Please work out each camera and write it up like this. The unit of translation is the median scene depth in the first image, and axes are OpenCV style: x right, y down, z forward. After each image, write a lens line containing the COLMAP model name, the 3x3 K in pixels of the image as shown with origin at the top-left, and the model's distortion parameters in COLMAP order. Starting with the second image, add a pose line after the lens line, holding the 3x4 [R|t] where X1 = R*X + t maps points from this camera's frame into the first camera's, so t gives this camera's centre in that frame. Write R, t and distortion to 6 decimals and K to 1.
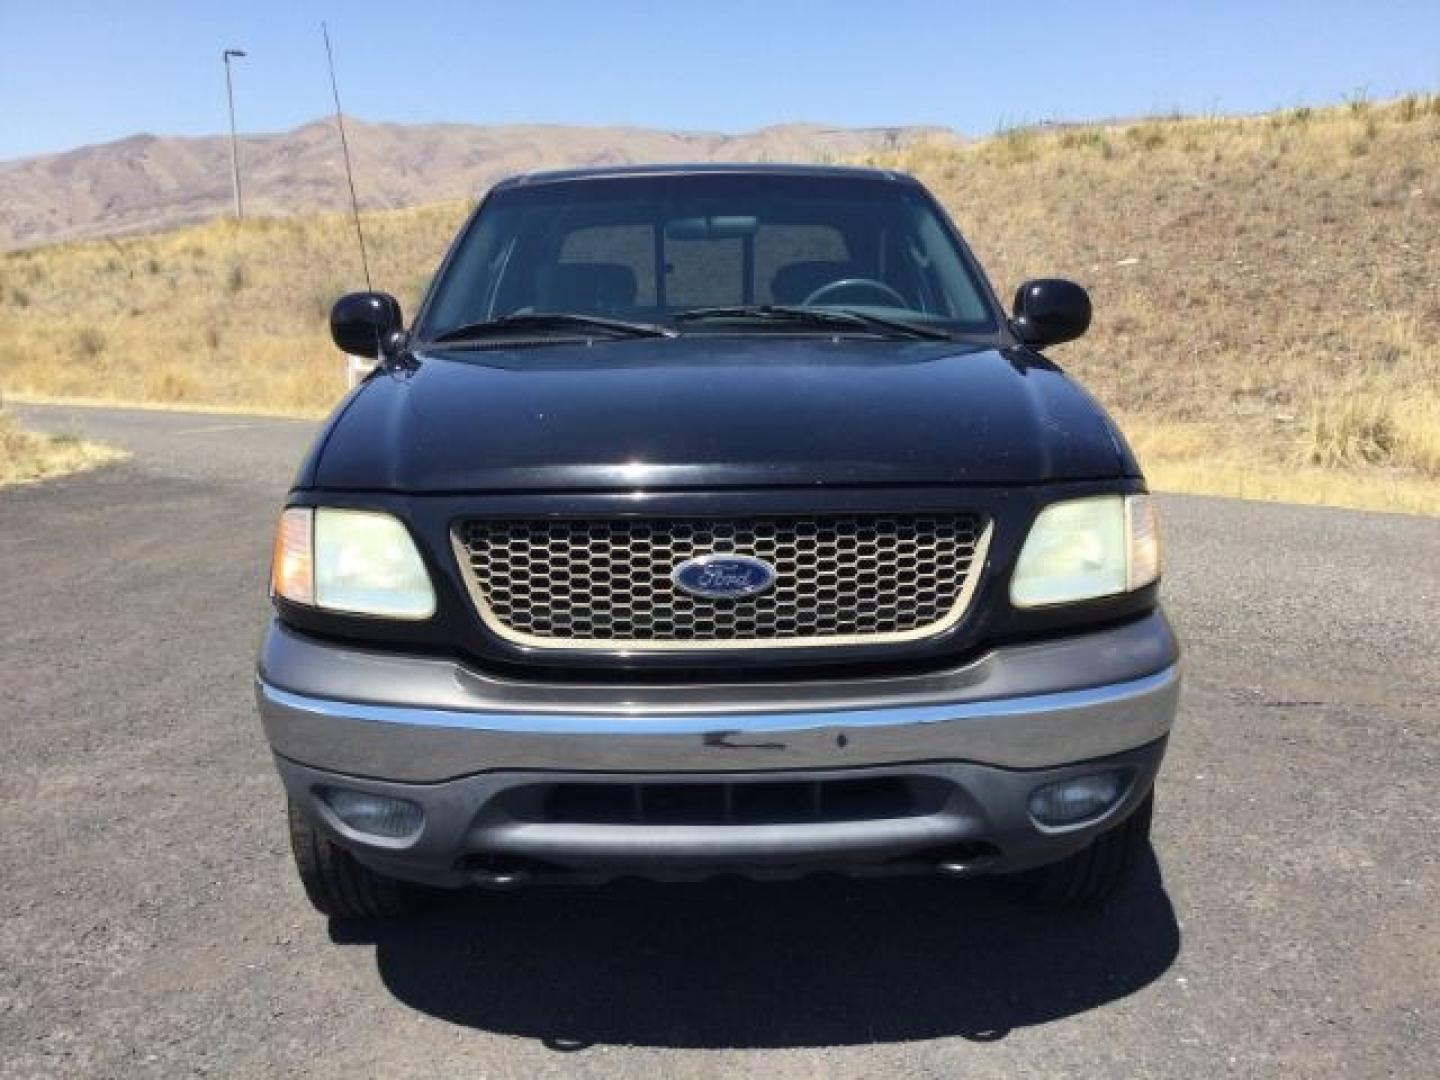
lens RADIAL K [[1297.3, 0, 725.3], [0, 1297.3, 550.6], [0, 0, 1]] dist [0.065476, -0.107261]
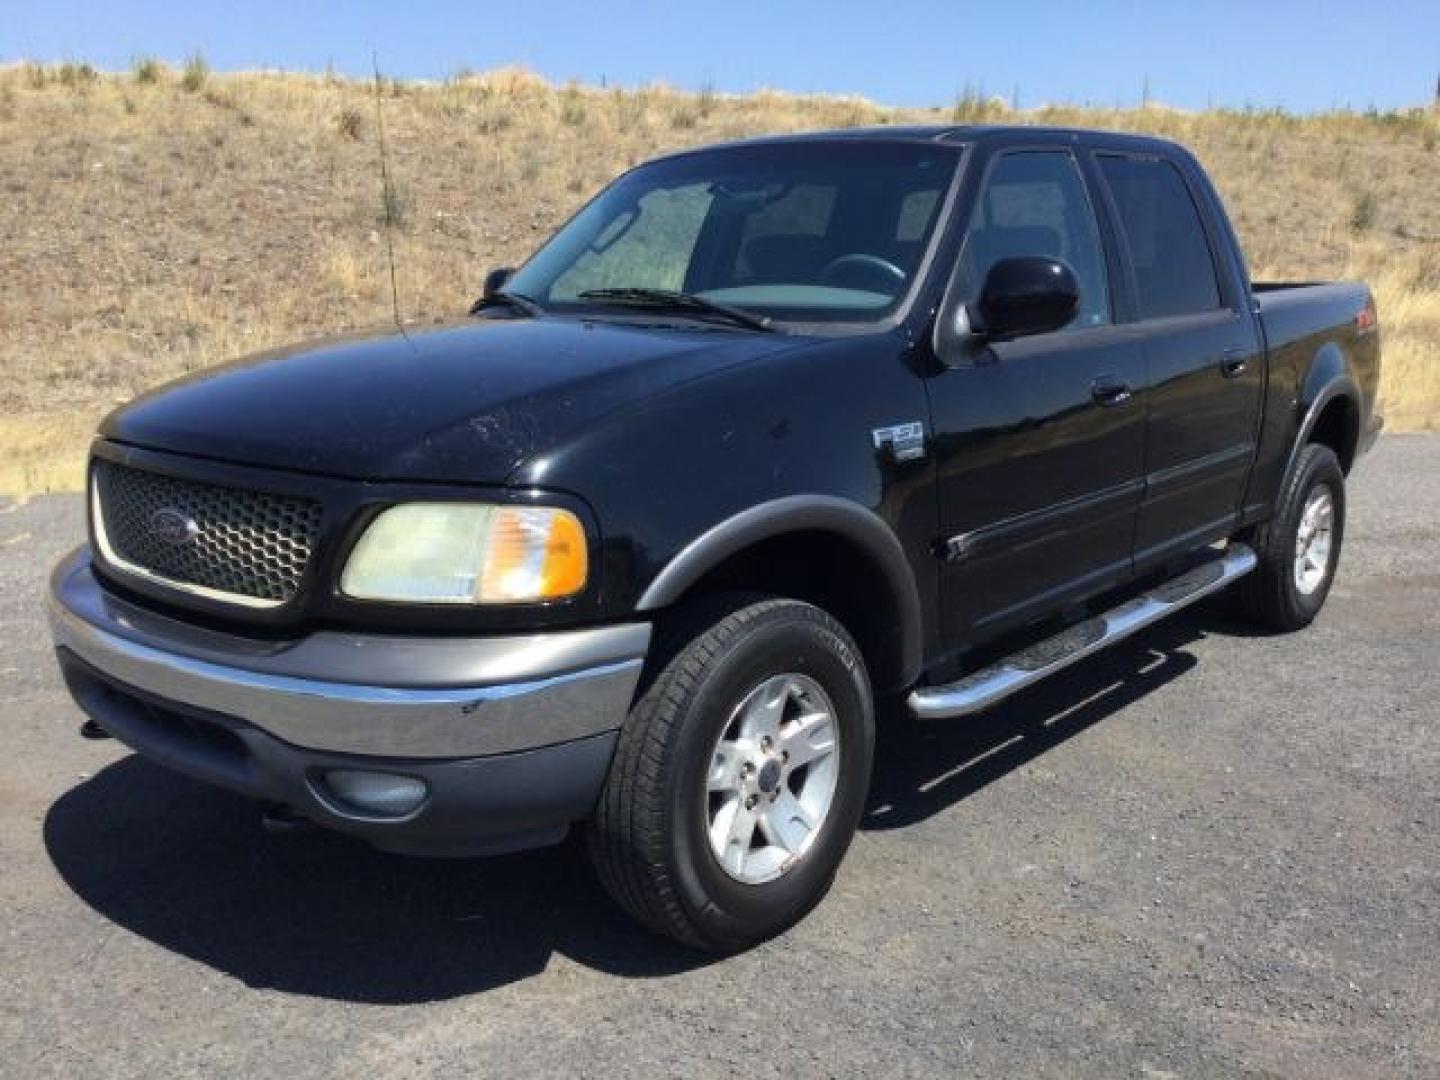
lens RADIAL K [[1297.3, 0, 726.6], [0, 1297.3, 543.3], [0, 0, 1]] dist [0.065476, -0.107261]
pose [[0.469266, -0.171526, 0.866238, -0.125811], [0.157203, 0.981511, 0.109190, -0.021319], [-0.868952, 0.084937, 0.487554, 0.102152]]
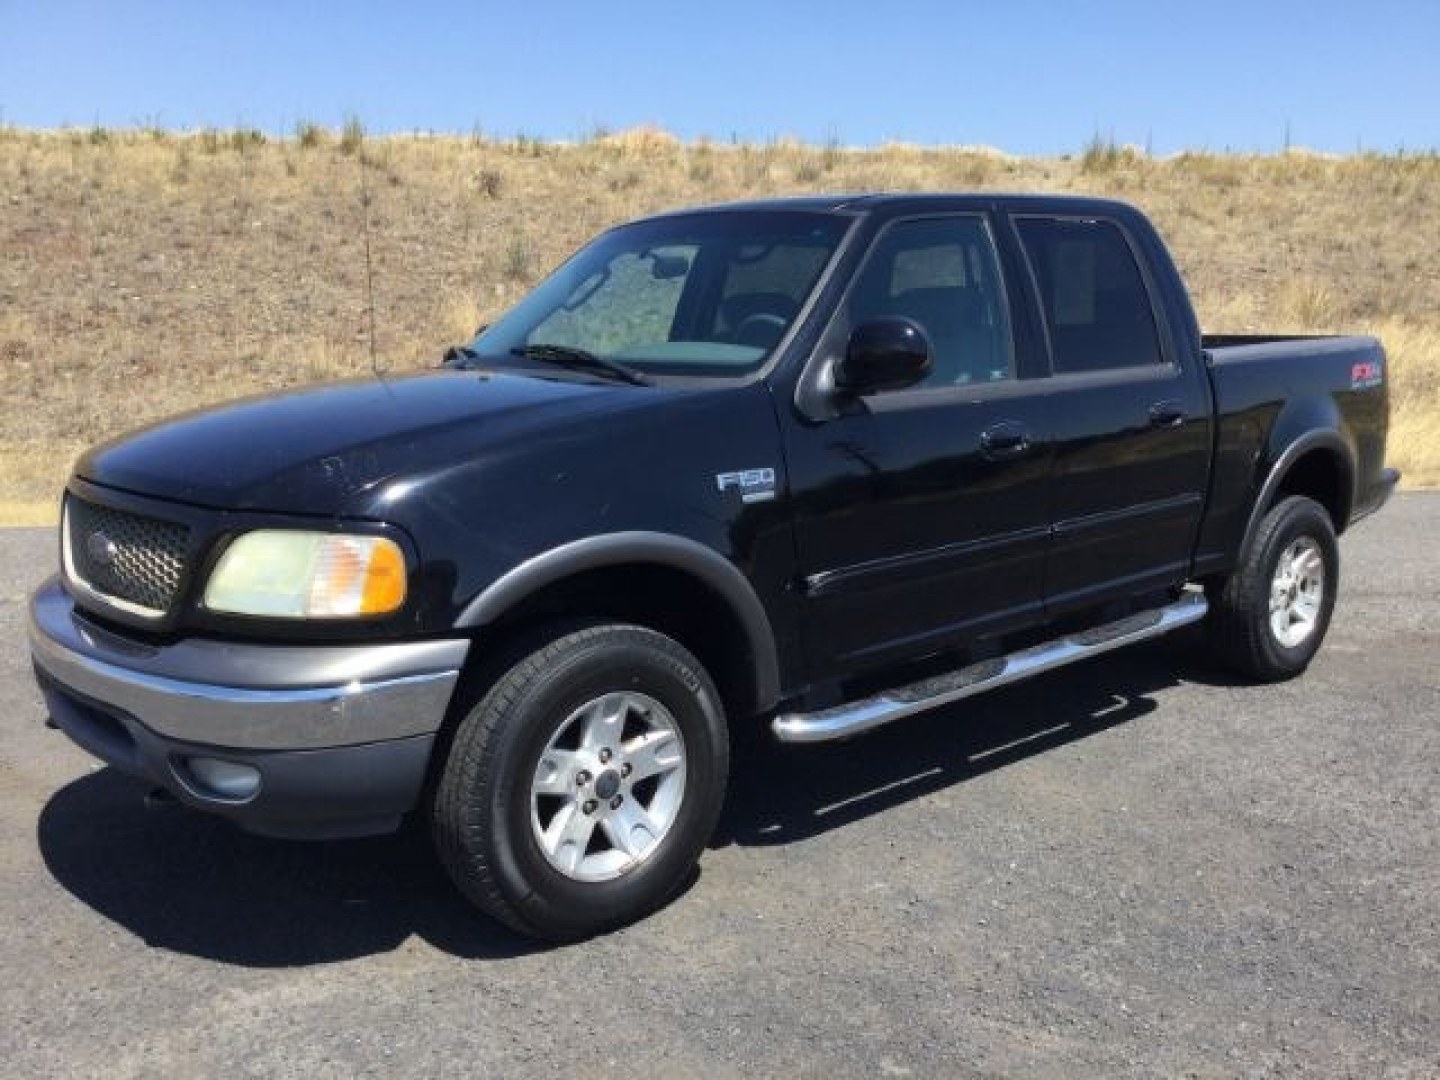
lens RADIAL K [[1297.3, 0, 726.5], [0, 1297.3, 543.1], [0, 0, 1]] dist [0.065476, -0.107261]
pose [[0.580212, -0.130828, 0.803889, -0.118914], [0.144836, 0.987857, 0.056231, -0.015413], [-0.801484, 0.083806, 0.592115, 0.059773]]
